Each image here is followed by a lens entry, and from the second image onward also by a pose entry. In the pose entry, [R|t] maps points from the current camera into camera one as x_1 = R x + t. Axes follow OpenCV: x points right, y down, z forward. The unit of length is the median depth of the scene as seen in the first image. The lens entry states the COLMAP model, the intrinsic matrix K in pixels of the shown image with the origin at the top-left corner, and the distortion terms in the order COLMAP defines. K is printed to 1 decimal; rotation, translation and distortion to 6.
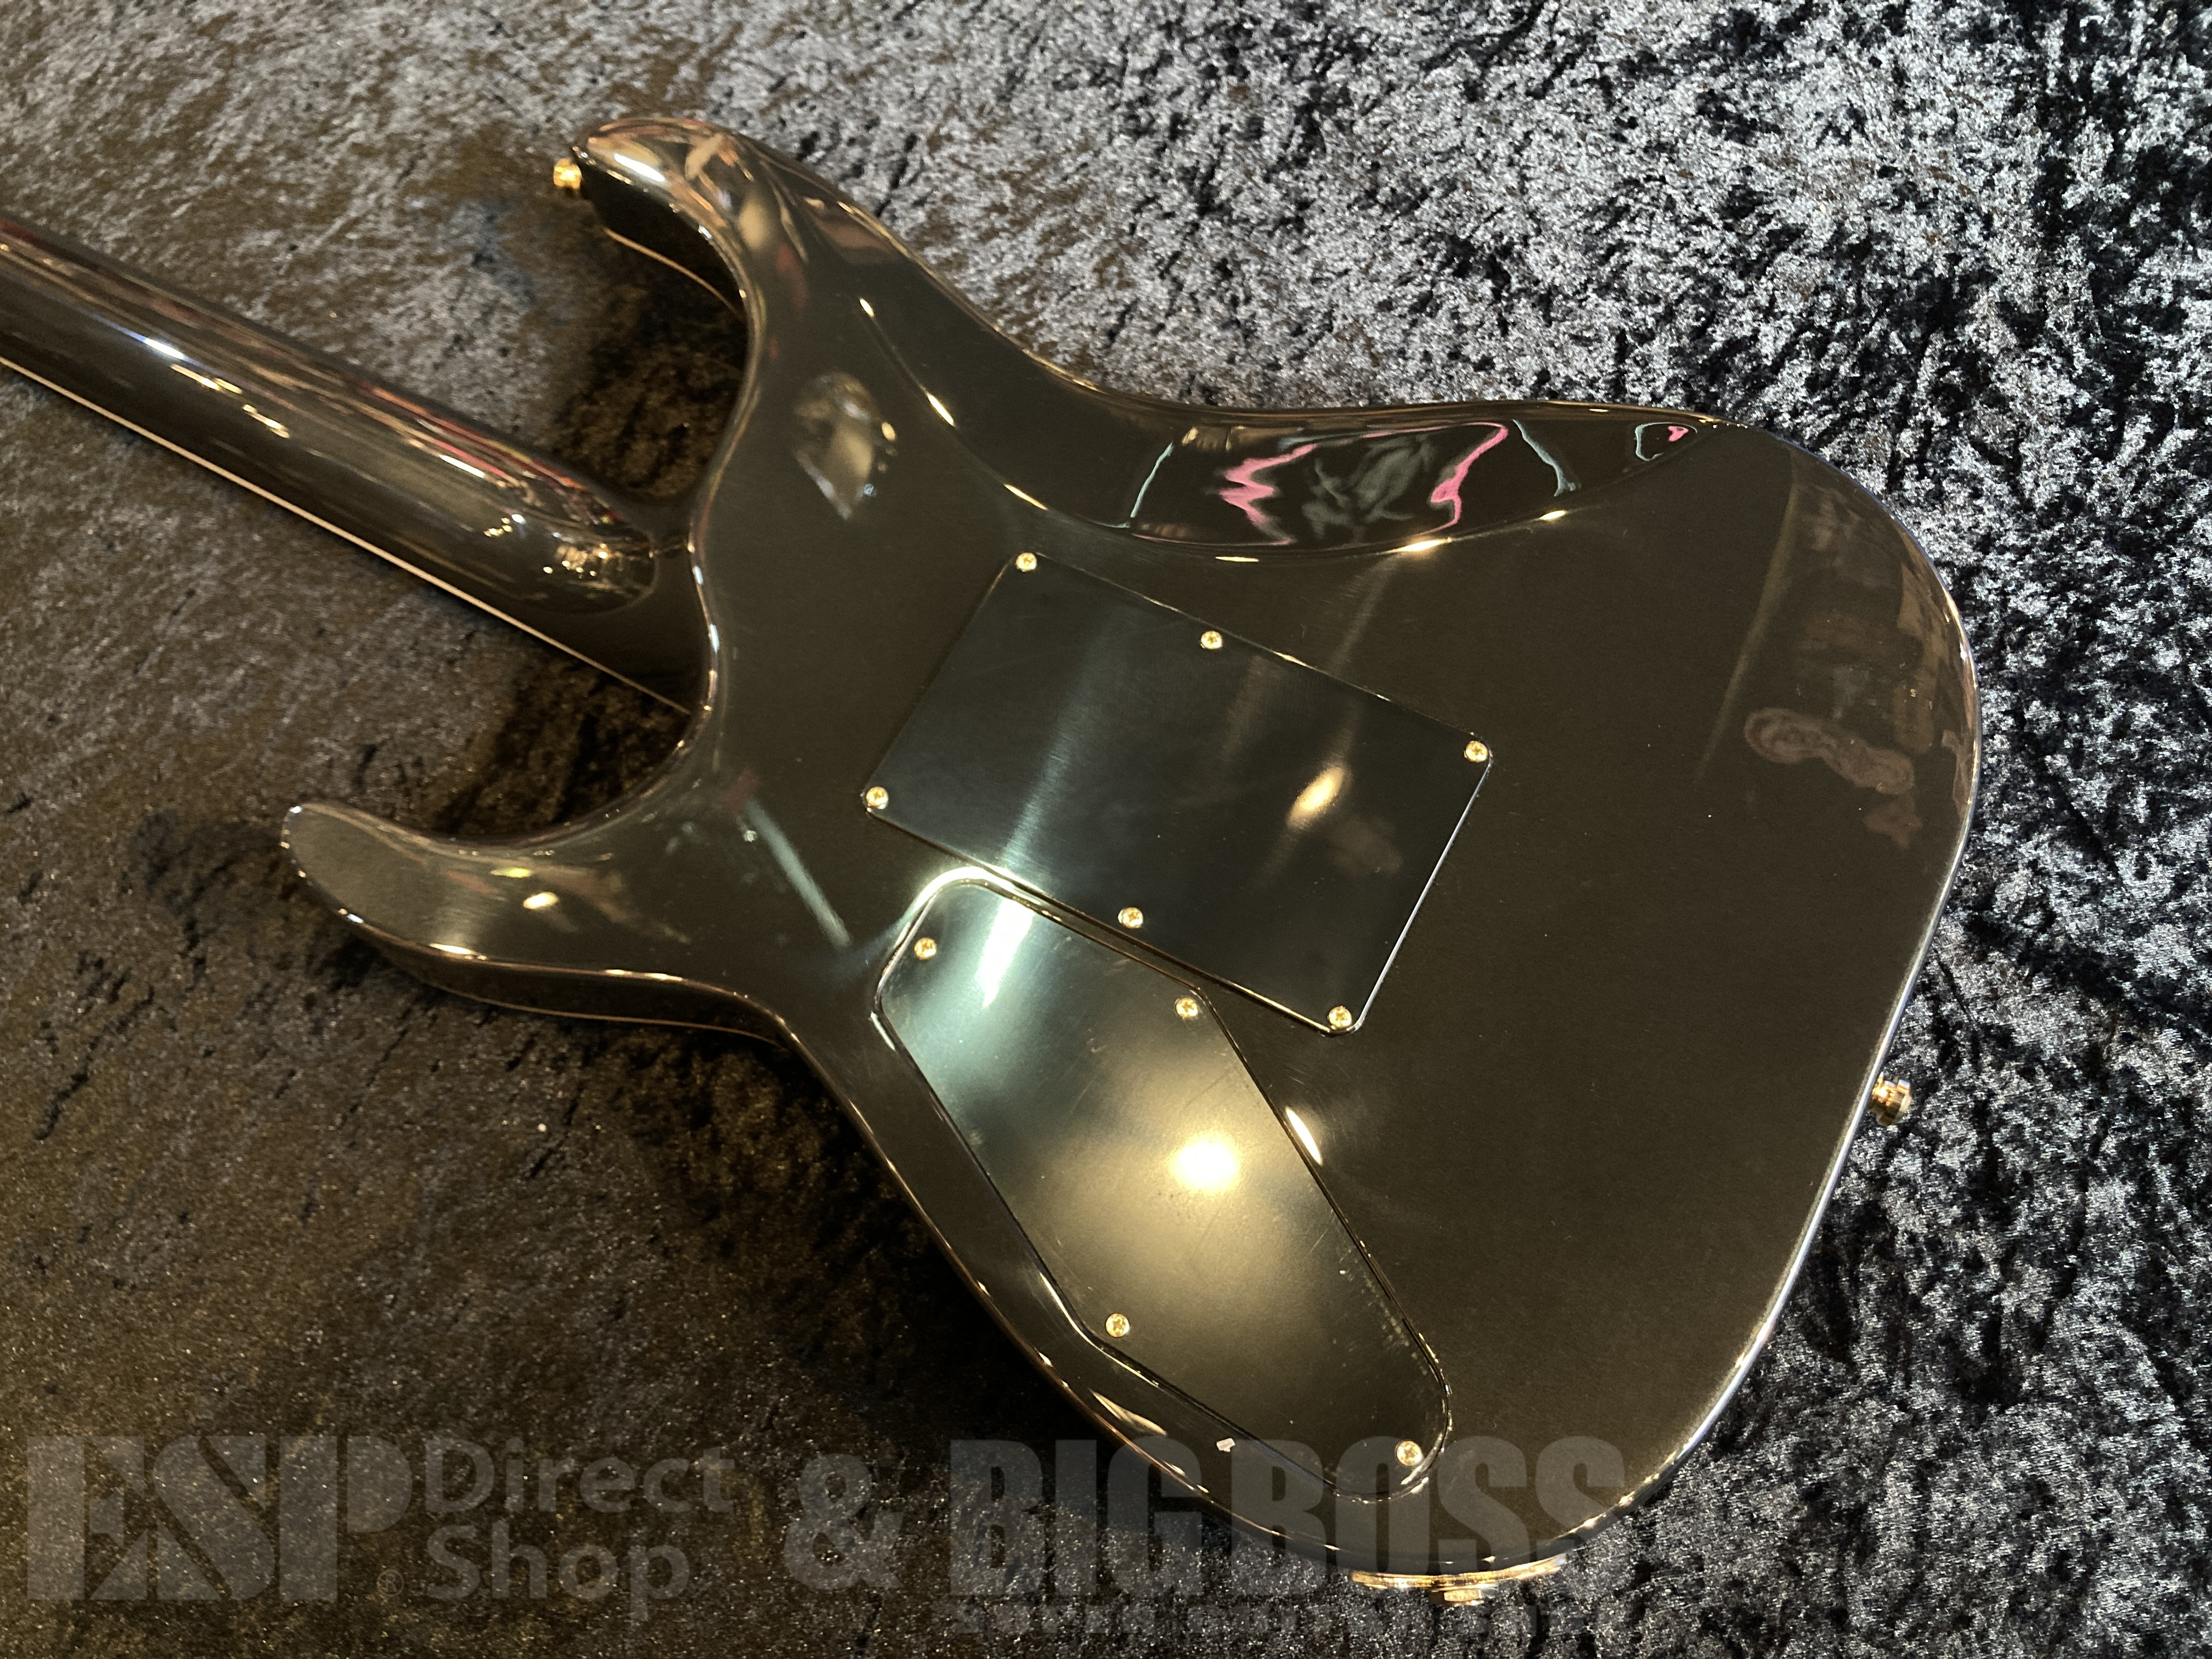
lens RADIAL K [[1820.6, 0, 1091.3], [0, 1820.6, 825.7], [0, 0, 1]] dist [0.021018, -0.037926]
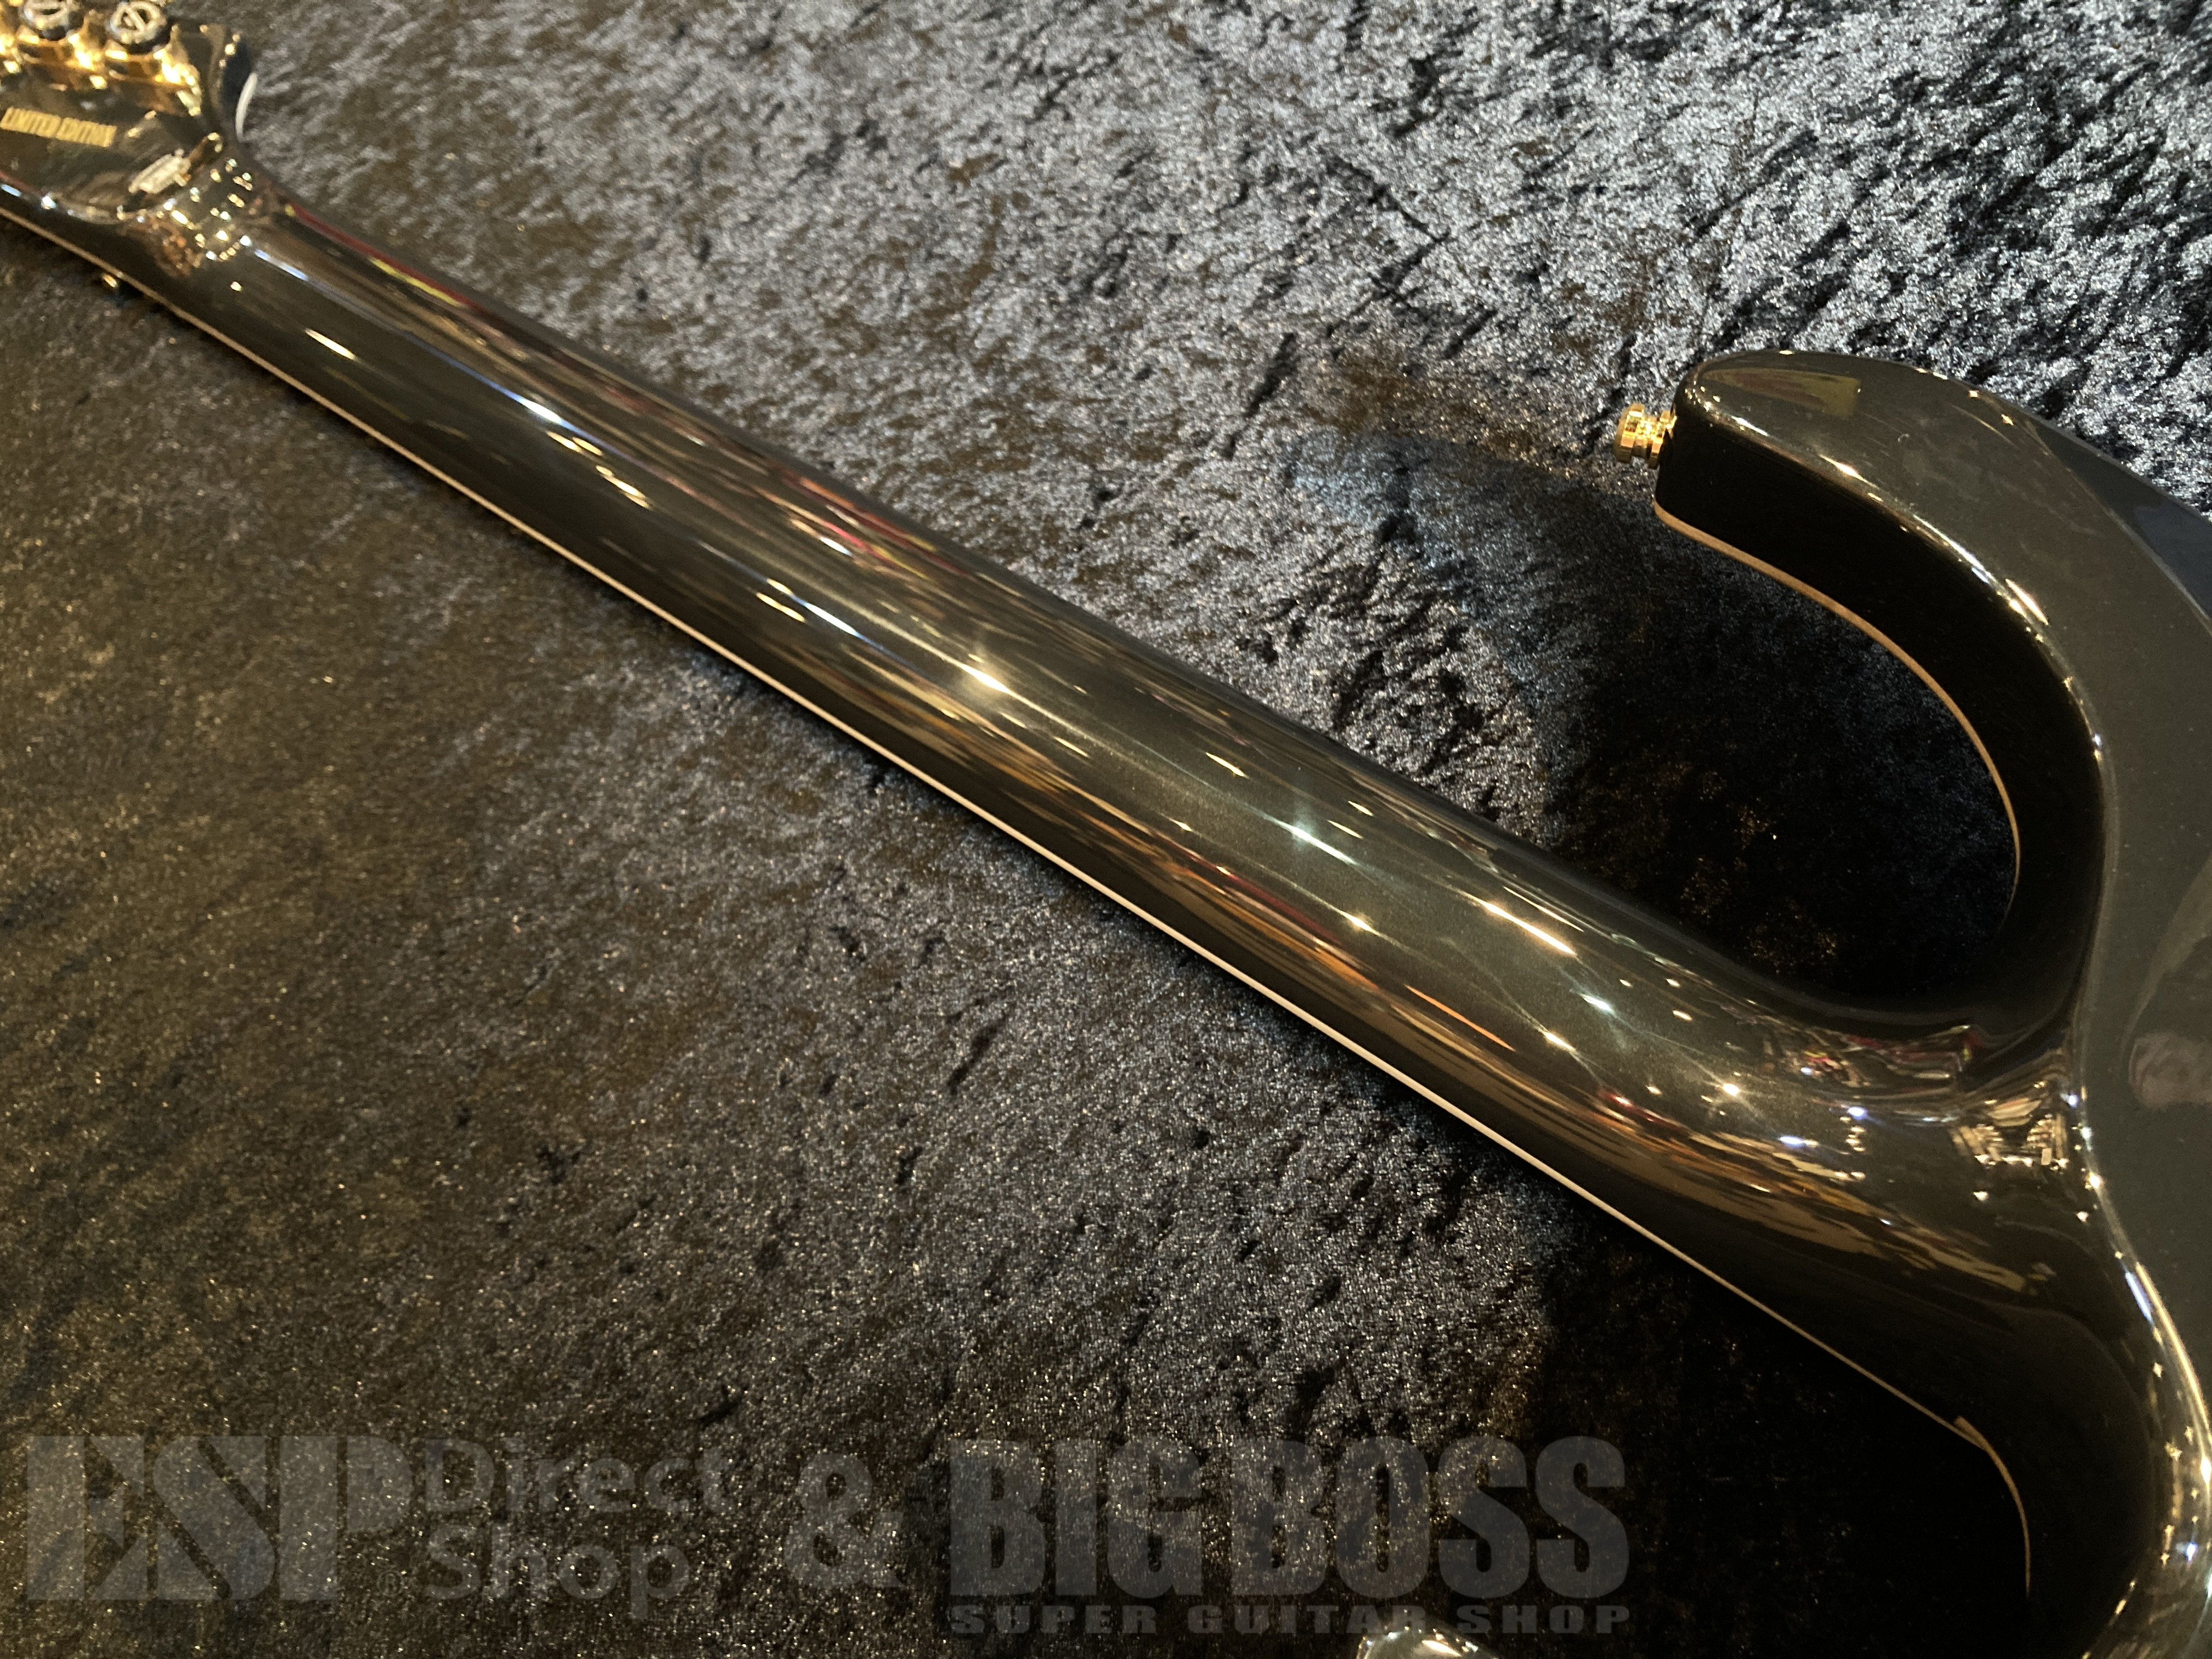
lens RADIAL K [[1820.6, 0, 1091.3], [0, 1820.6, 825.7], [0, 0, 1]] dist [0.021018, -0.037926]
pose [[0.991060, 0.091769, -0.096841, -0.379201], [-0.100516, 0.990886, -0.089674, -0.139343], [0.087729, 0.098606, 0.991252, 0.358387]]
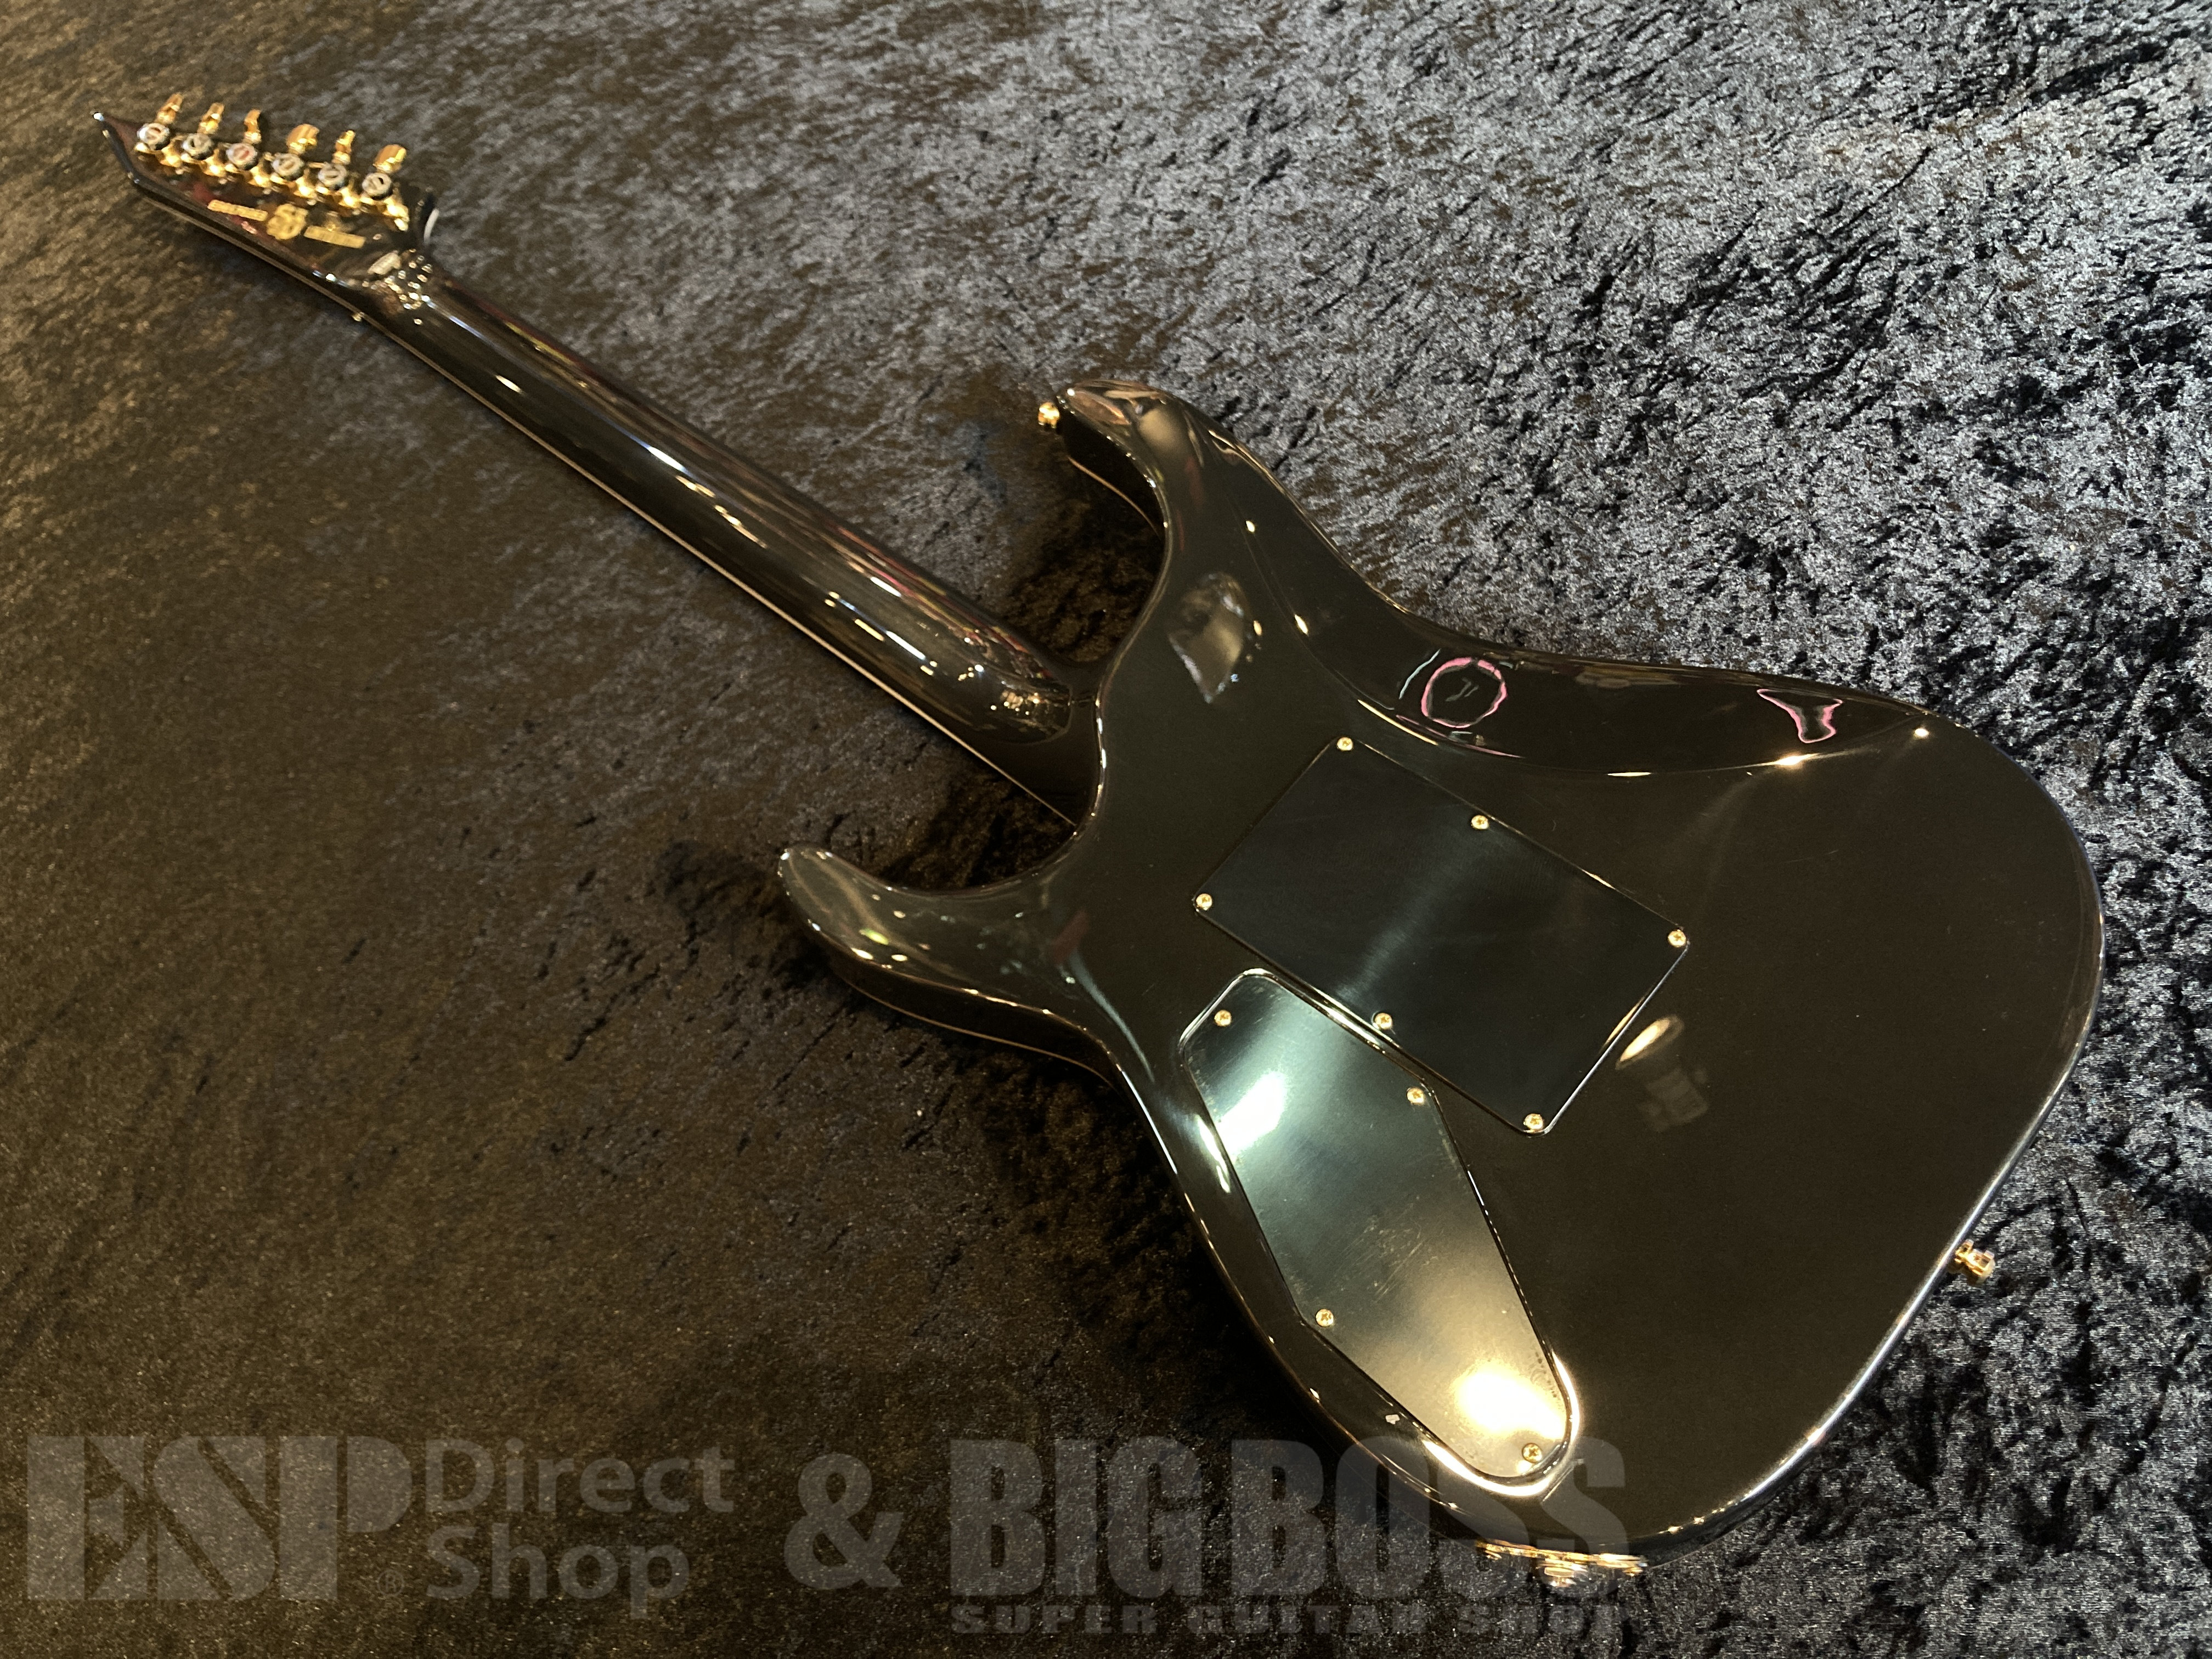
lens RADIAL K [[1820.6, 0, 1091.3], [0, 1820.6, 825.7], [0, 0, 1]] dist [0.021018, -0.037926]
pose [[0.972430, 0.144596, -0.182952, 0.026594], [-0.162529, 0.982853, -0.087084, 0.044608], [0.167223, 0.114418, 0.979257, -0.243741]]
